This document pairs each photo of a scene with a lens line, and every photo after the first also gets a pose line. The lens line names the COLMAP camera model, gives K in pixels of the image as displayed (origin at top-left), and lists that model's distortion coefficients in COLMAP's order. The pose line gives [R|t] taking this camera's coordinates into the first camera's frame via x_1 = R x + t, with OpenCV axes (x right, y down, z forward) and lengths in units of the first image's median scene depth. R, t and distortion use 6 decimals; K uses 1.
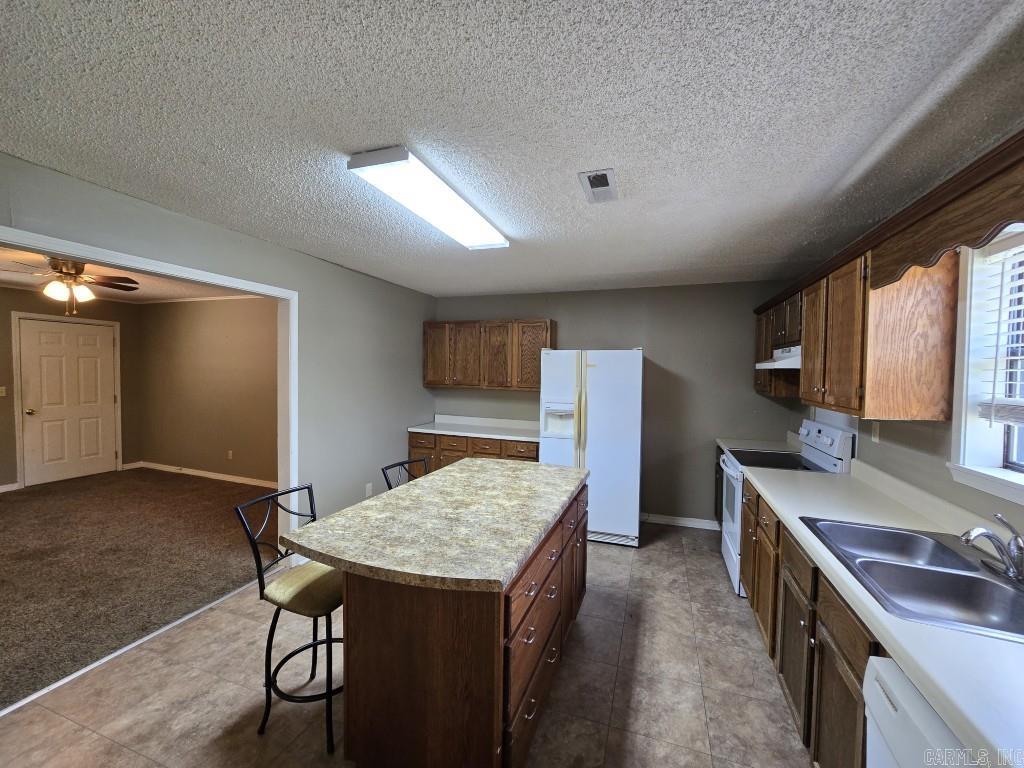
lens RADIAL K [[417.1, 0, 508.9], [0, 417.1, 387.2], [0, 0, 1]] dist [-0.010172, 0.000290]
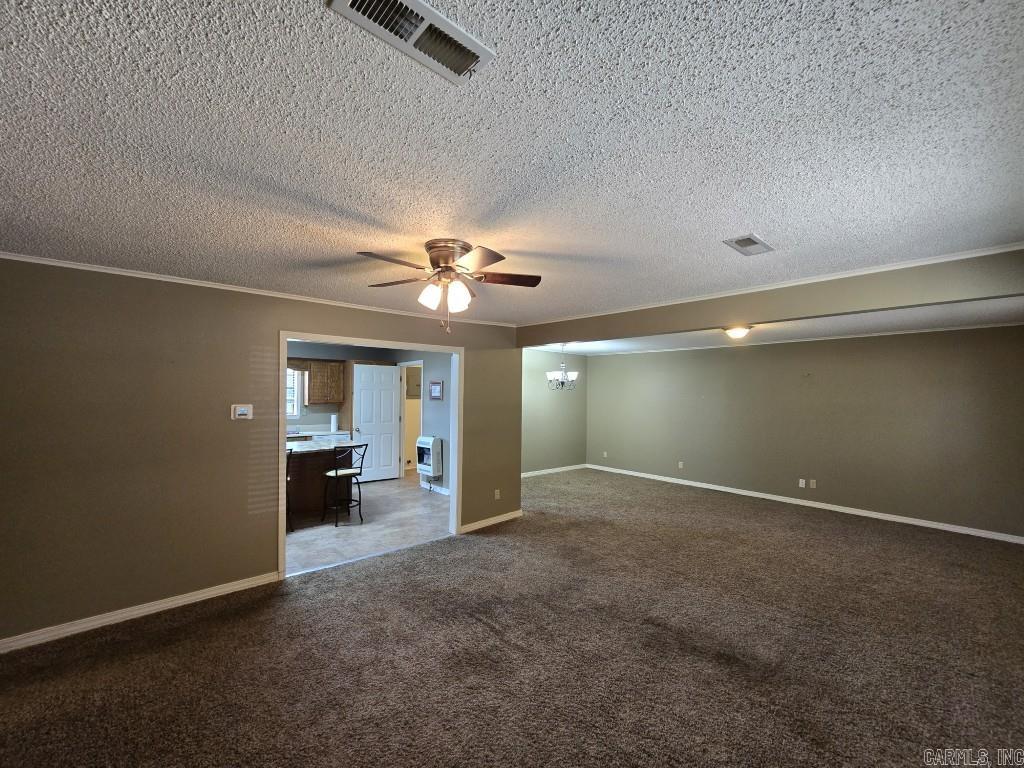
lens RADIAL K [[417.1, 0, 505.2], [0, 417.1, 388.6], [0, 0, 1]] dist [-0.010172, 0.000290]
pose [[-0.870786, -0.017884, 0.491337, -2.351535], [-0.000915, 0.999395, 0.034756, -0.160585], [-0.491661, 0.029816, -0.870276, 2.450904]]
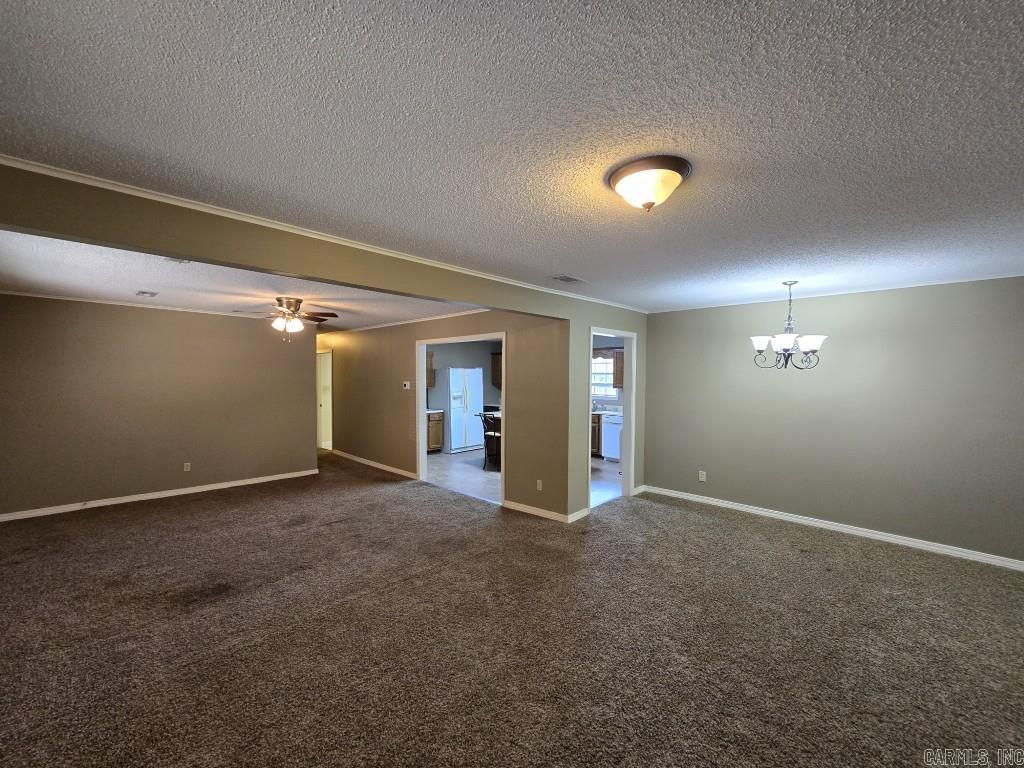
lens RADIAL K [[417.1, 0, 506.5], [0, 417.1, 388.4], [0, 0, 1]] dist [-0.010172, 0.000290]
pose [[0.416464, -0.036928, 0.908402, -3.169033], [0.041791, 0.998896, 0.021447, -0.033856], [-0.908191, 0.029031, 0.417548, -0.288894]]
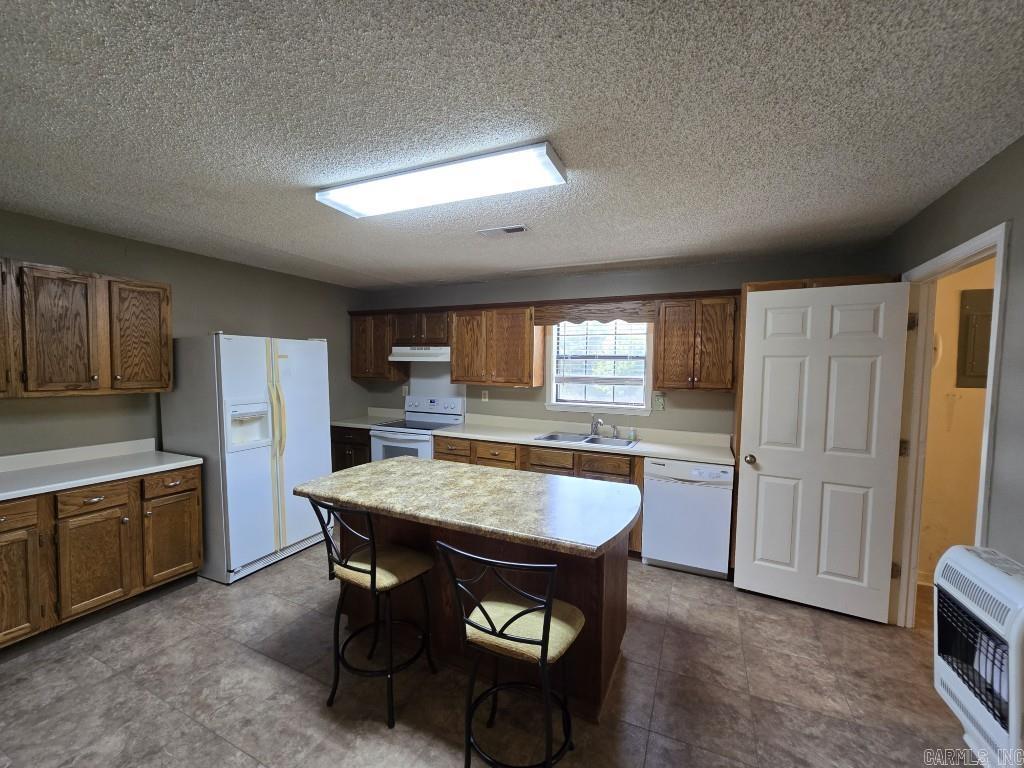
lens RADIAL K [[417.1, 0, 500.9], [0, 417.1, 386.7], [0, 0, 1]] dist [-0.010172, 0.000290]
pose [[0.097916, -0.062624, 0.993222, -1.070249], [0.030255, 0.997744, 0.059926, -0.047686], [-0.994735, 0.024182, 0.099590, 0.811299]]
